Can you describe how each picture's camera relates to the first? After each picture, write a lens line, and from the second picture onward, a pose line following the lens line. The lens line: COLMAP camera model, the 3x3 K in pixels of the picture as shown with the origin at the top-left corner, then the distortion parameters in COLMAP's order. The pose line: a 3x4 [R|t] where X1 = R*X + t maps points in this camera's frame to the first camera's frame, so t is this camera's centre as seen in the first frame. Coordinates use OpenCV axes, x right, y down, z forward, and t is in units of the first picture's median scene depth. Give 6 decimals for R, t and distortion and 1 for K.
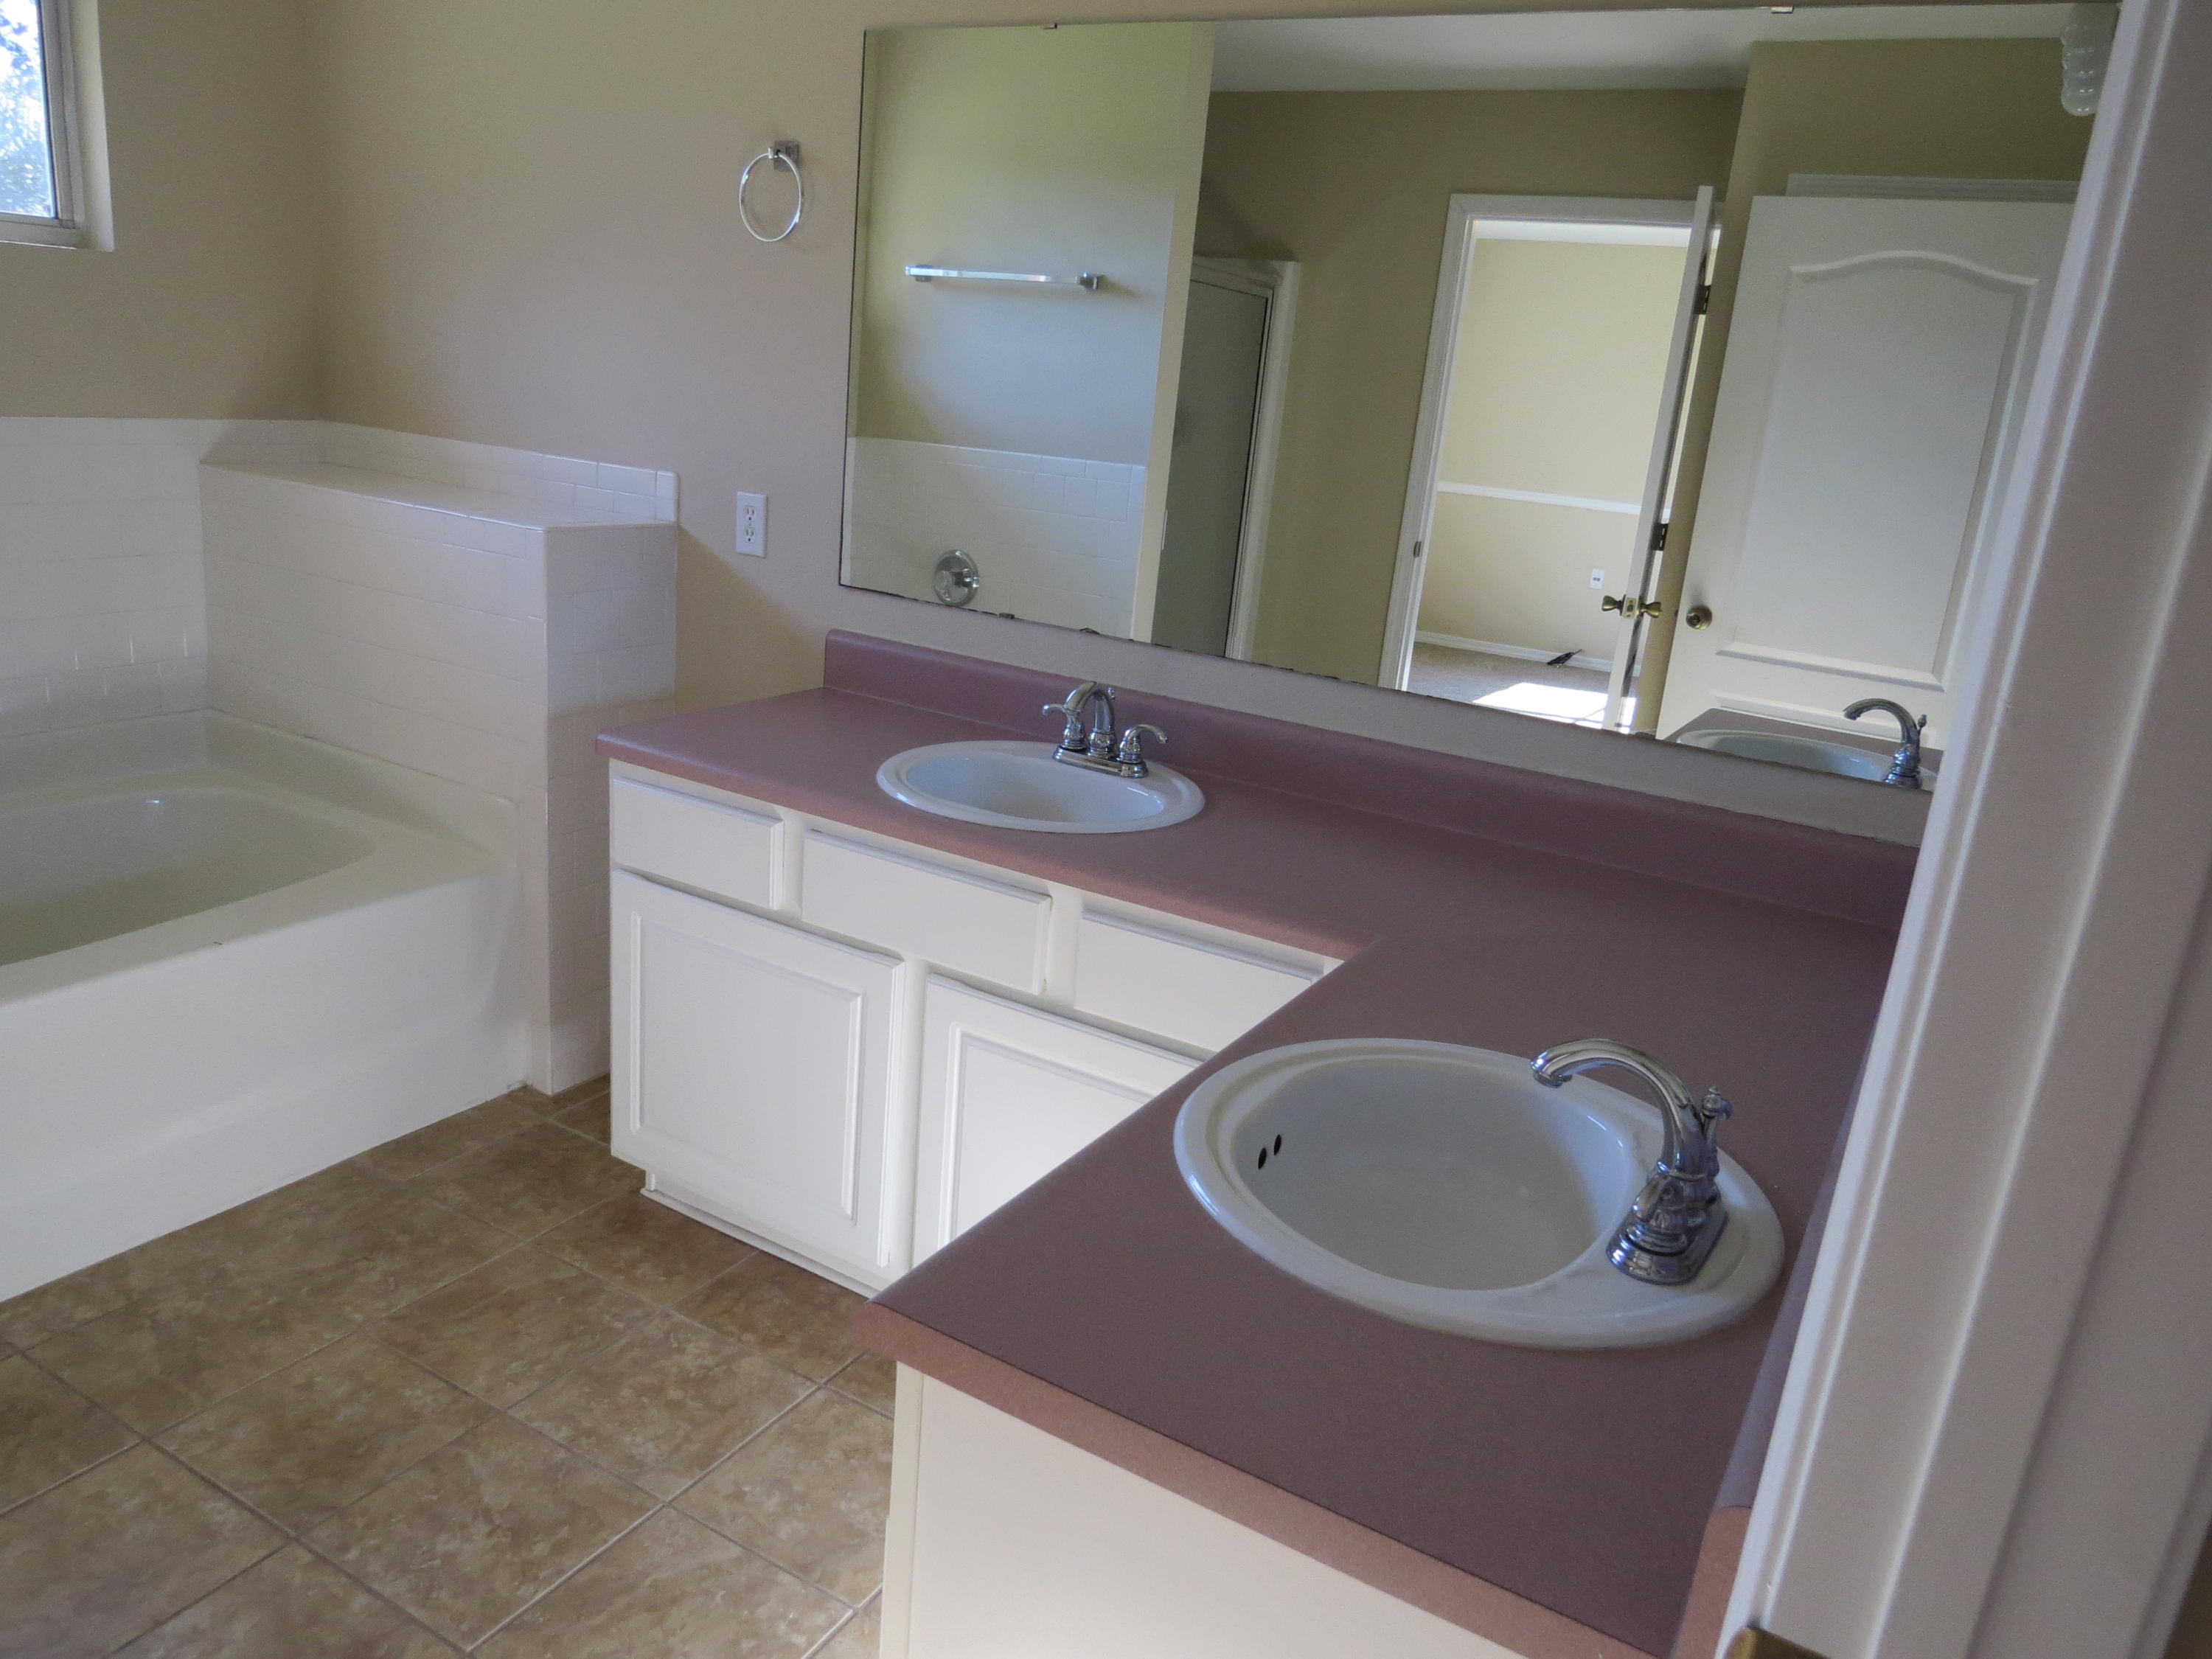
lens RADIAL K [[1578.4, 0, 1094.4], [0, 1578.4, 819.8], [0, 0, 1]] dist [-0.010893, 0.008116]
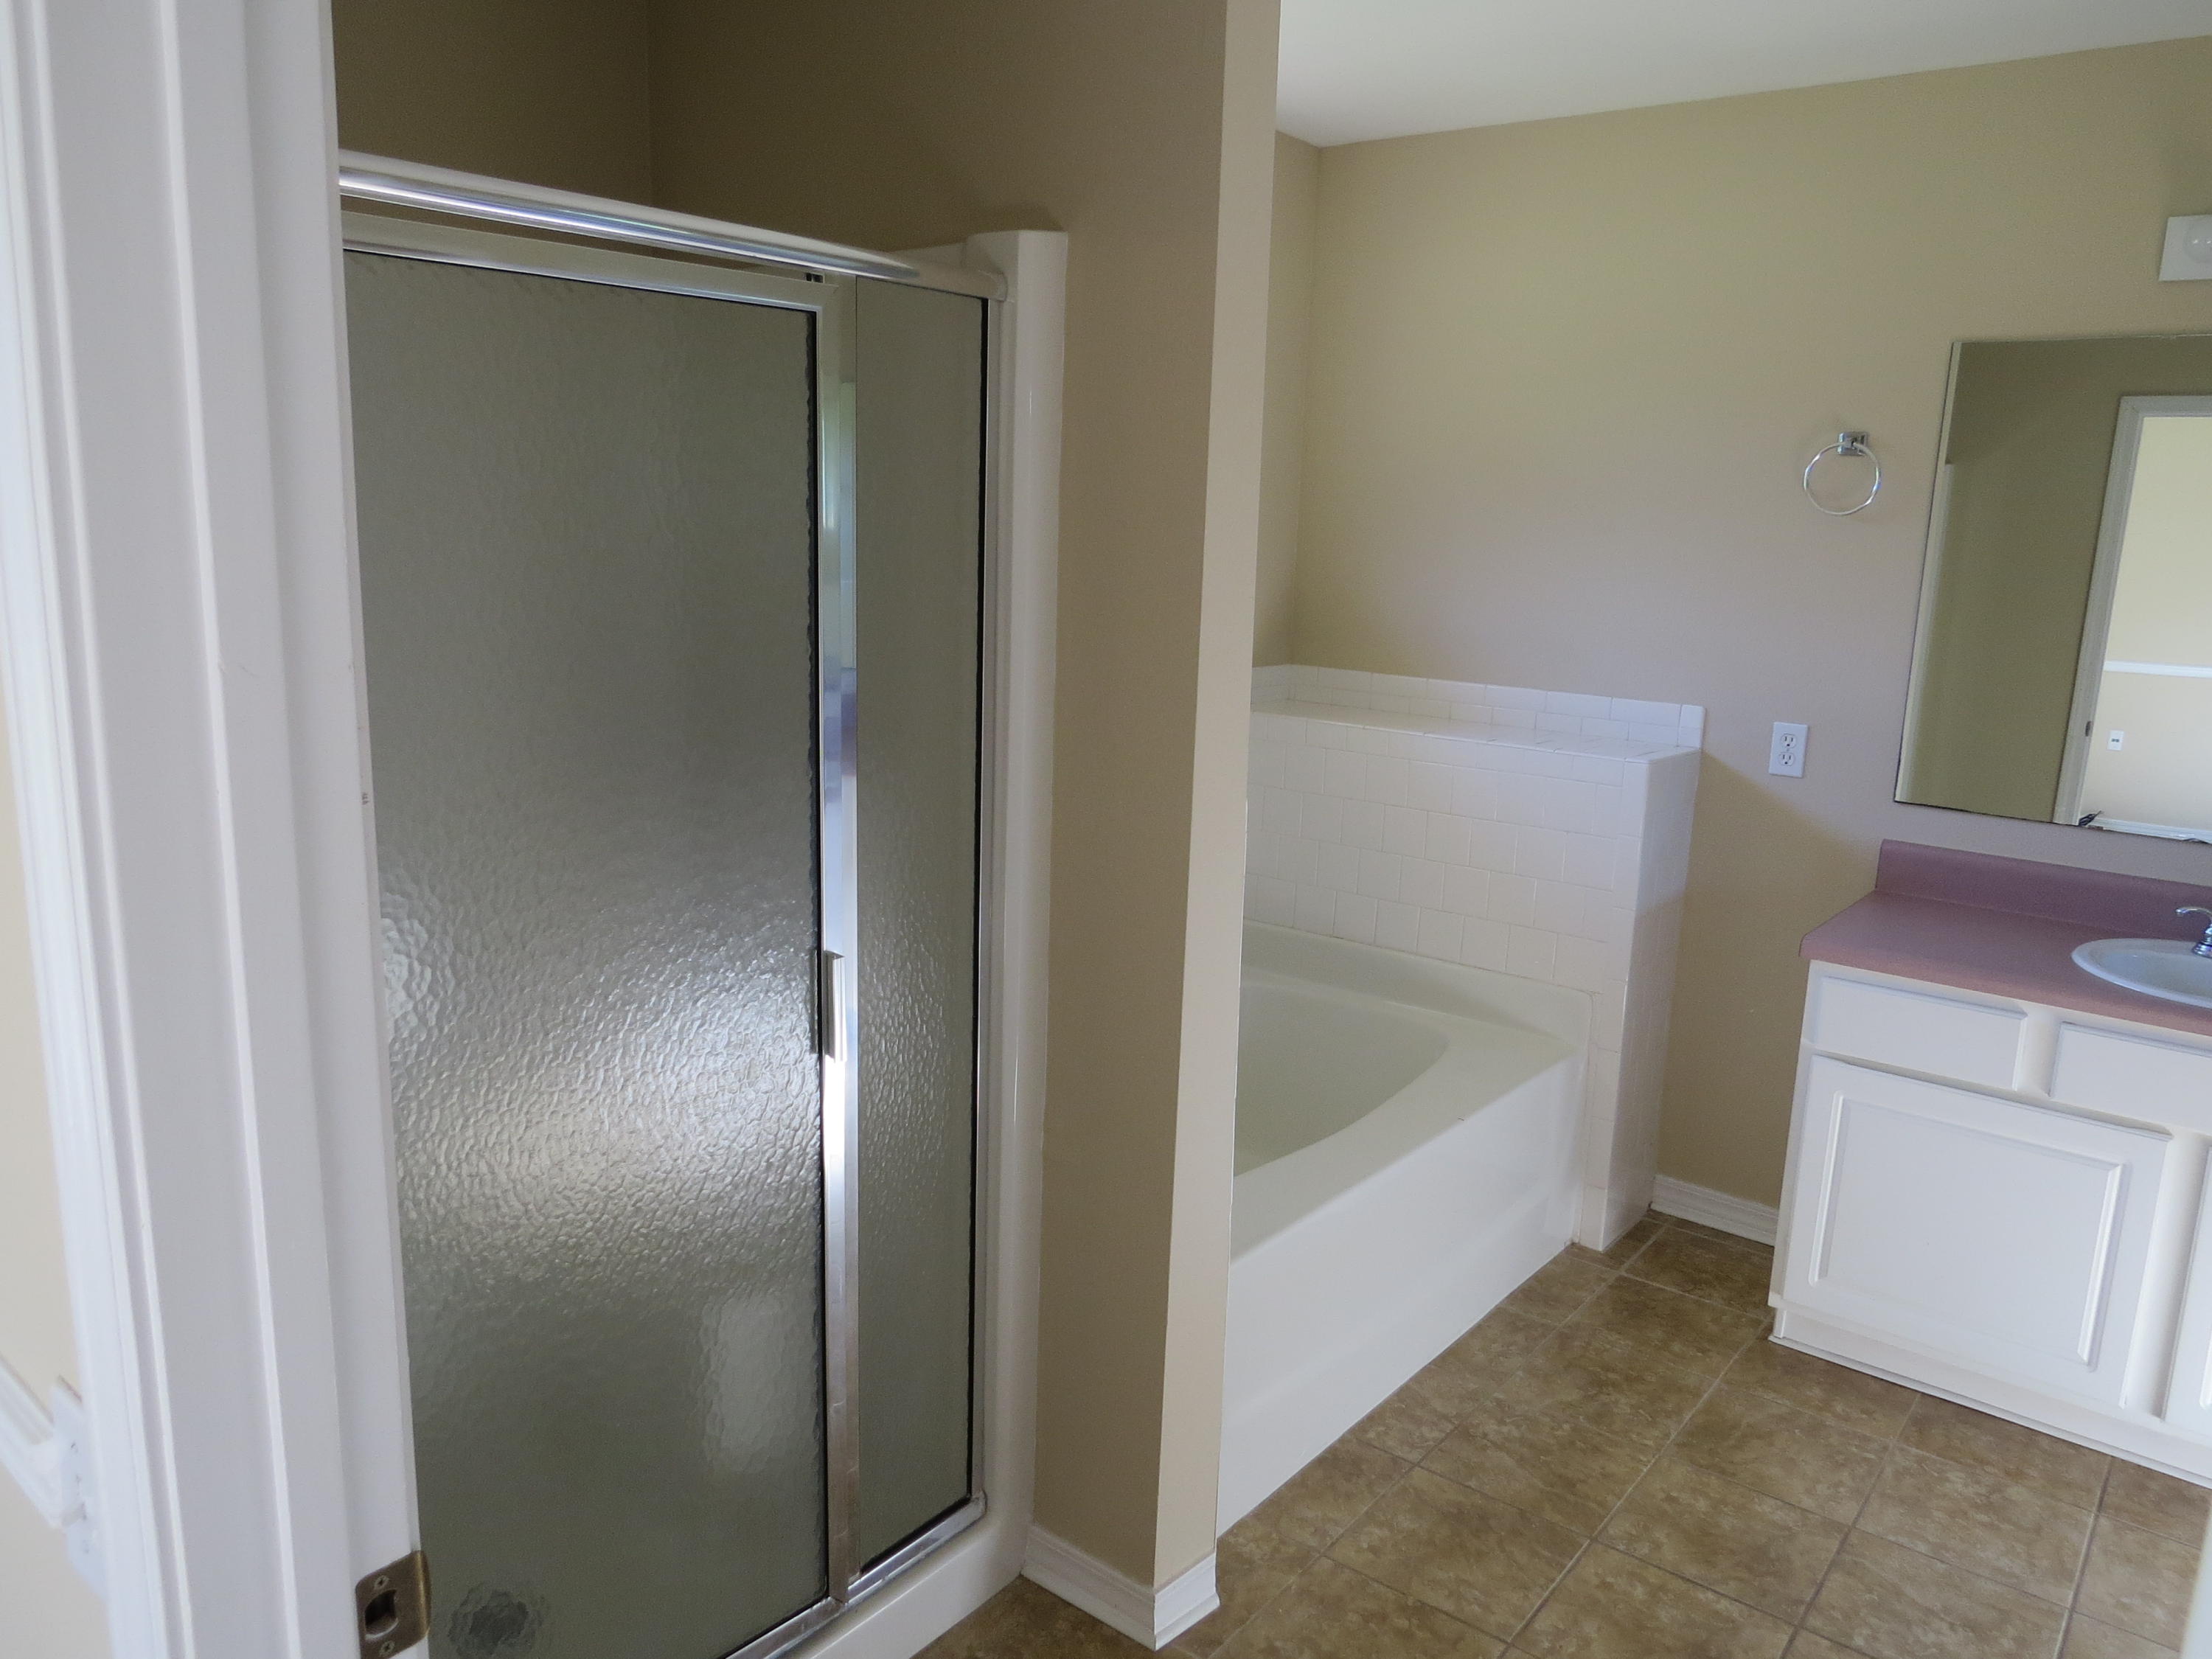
lens RADIAL K [[1578.4, 0, 1116.1], [0, 1578.4, 833.5], [0, 0, 1]] dist [-0.010893, 0.008116]
pose [[0.991730, -0.023793, -0.126119, -0.643503], [0.012776, 0.996086, -0.087456, -0.036049], [0.127706, 0.085121, 0.988153, -0.229095]]
